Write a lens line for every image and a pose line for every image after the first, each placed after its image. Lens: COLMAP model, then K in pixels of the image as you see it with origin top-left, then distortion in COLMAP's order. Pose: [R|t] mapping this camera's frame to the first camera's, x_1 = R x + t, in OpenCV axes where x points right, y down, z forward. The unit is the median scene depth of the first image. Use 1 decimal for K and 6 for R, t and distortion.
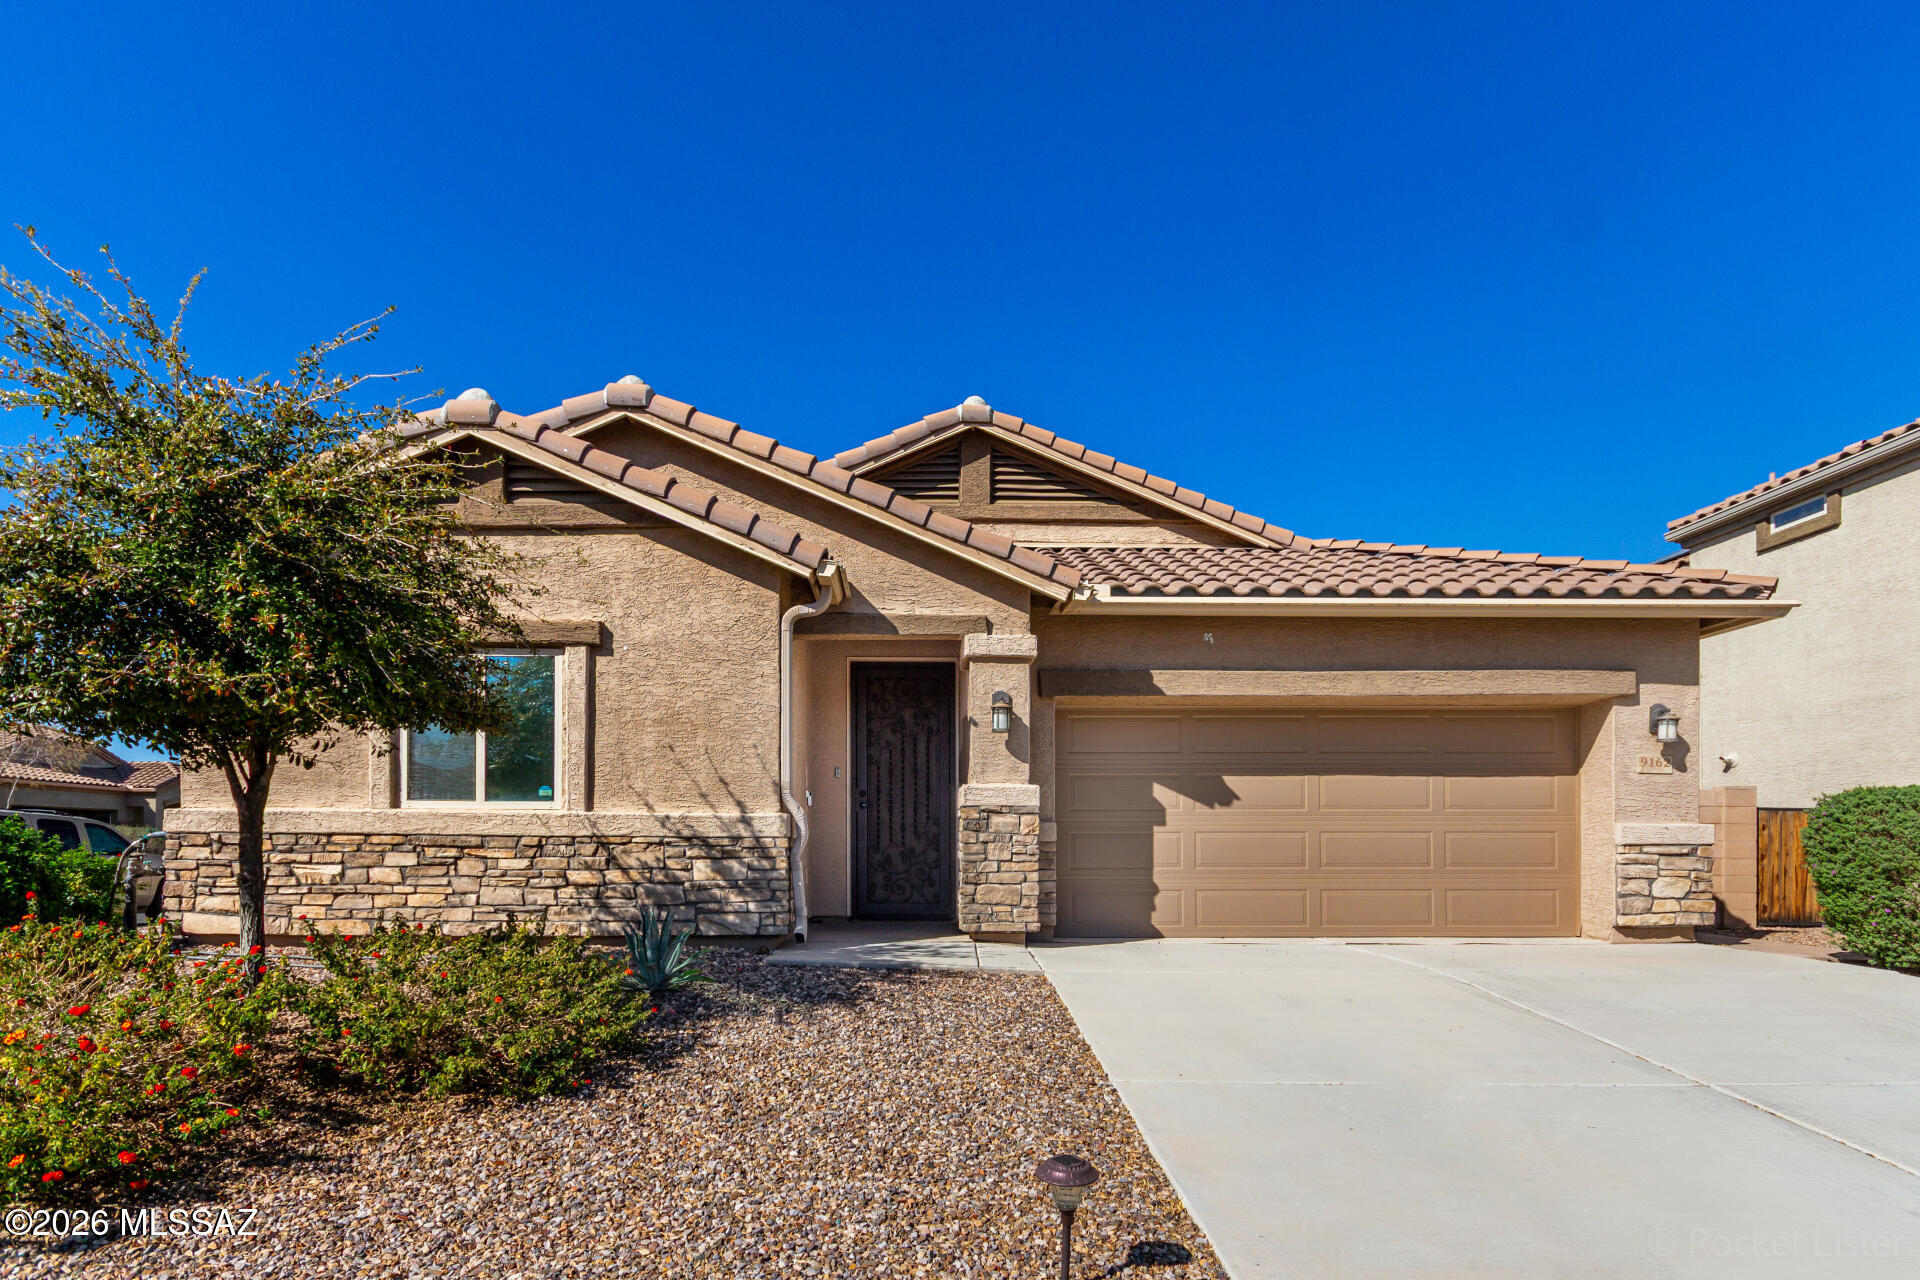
lens RADIAL K [[1003.7, 0, 958.6], [0, 1003.7, 737.5], [0, 0, 1]] dist [-0.000143, 0.000578]
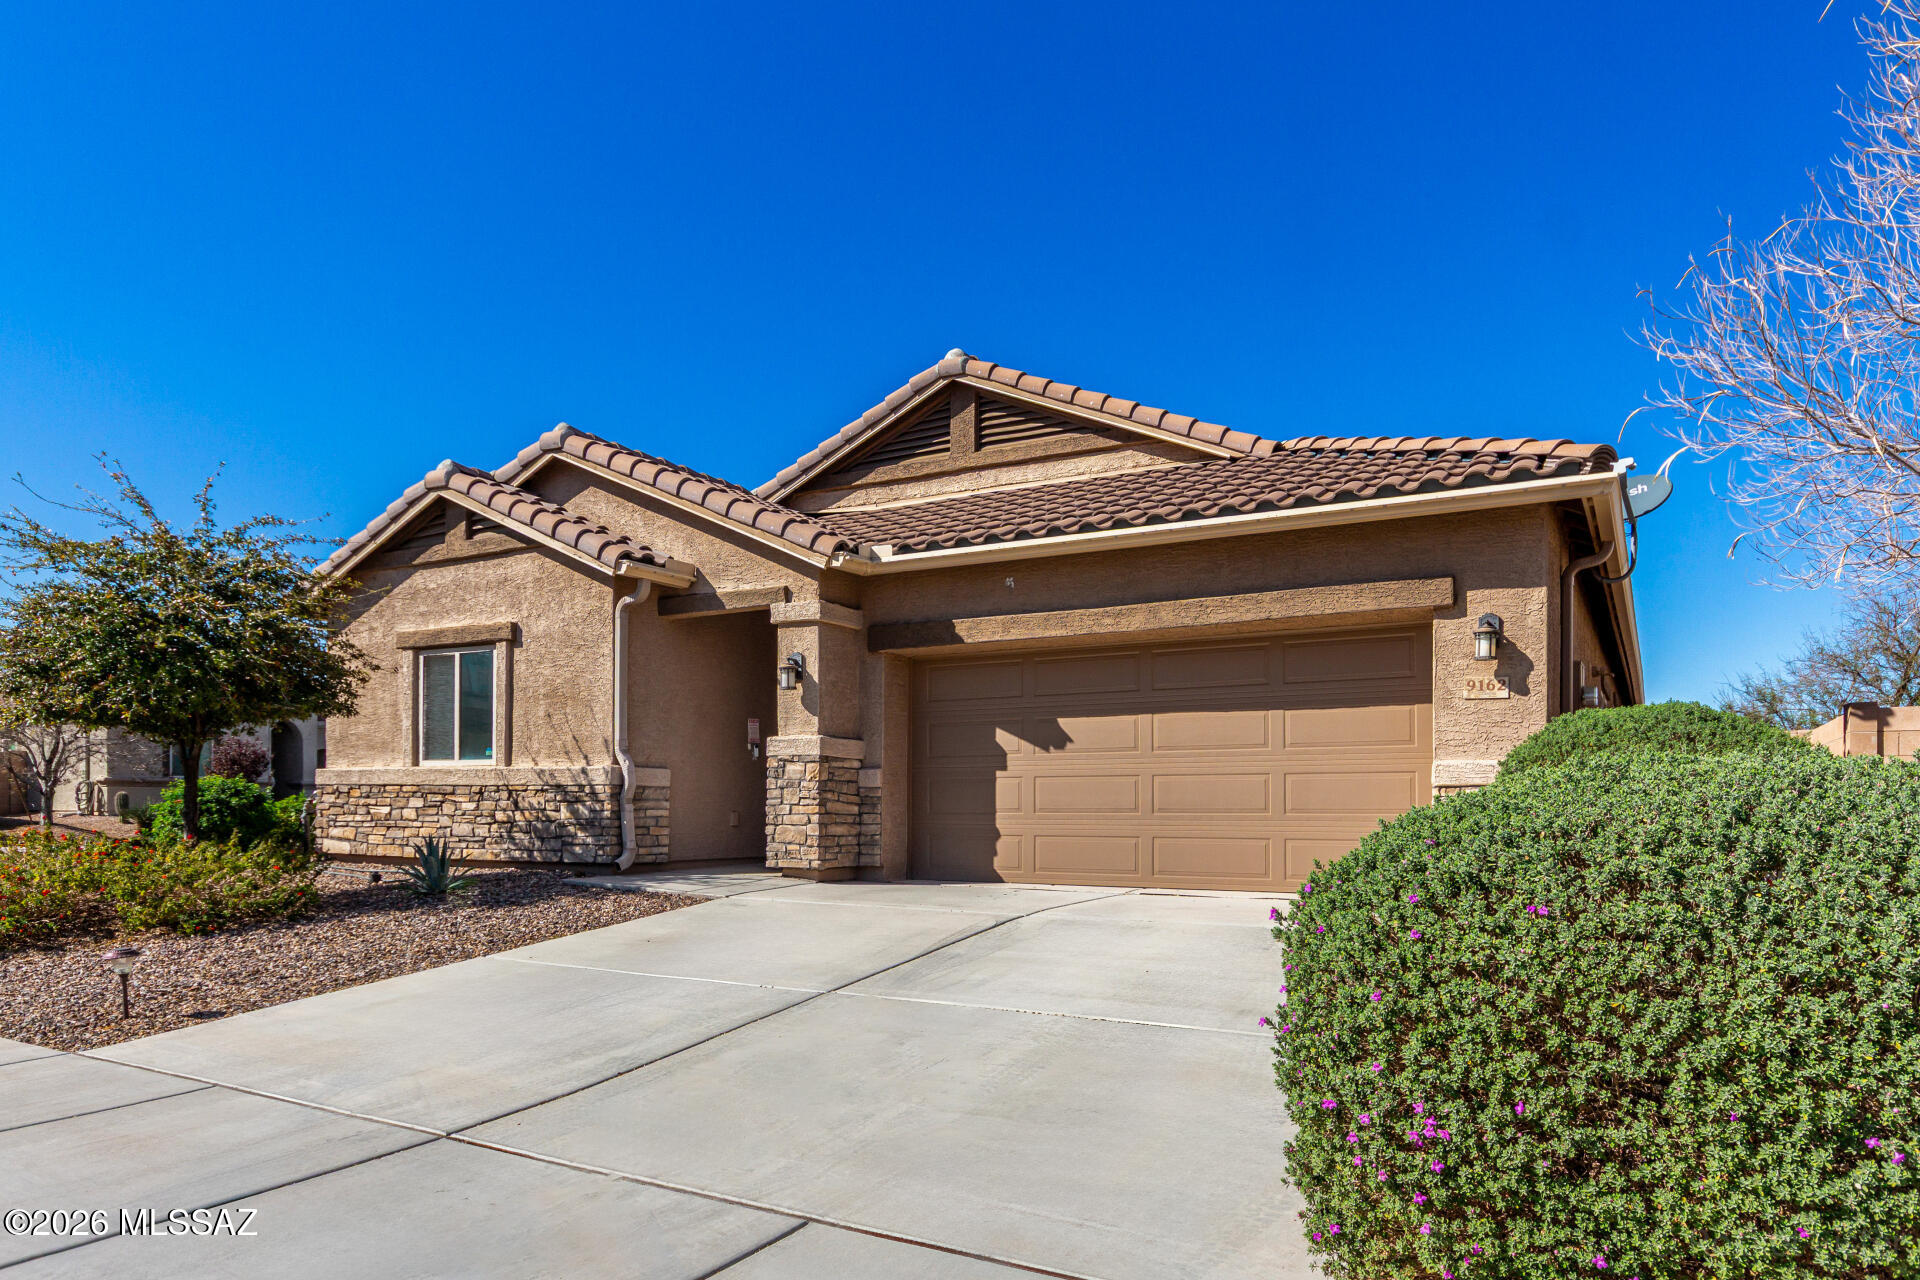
lens RADIAL K [[1182.6, 0, 960.0], [0, 1182.6, 640.0], [0, 0, 1]] dist [0.002368, -0.000356]
pose [[0.866071, -0.068061, -0.495267, 0.846701], [0.056506, 0.997668, -0.038292, 0.000666], [0.496718, 0.005179, 0.867897, -0.052751]]
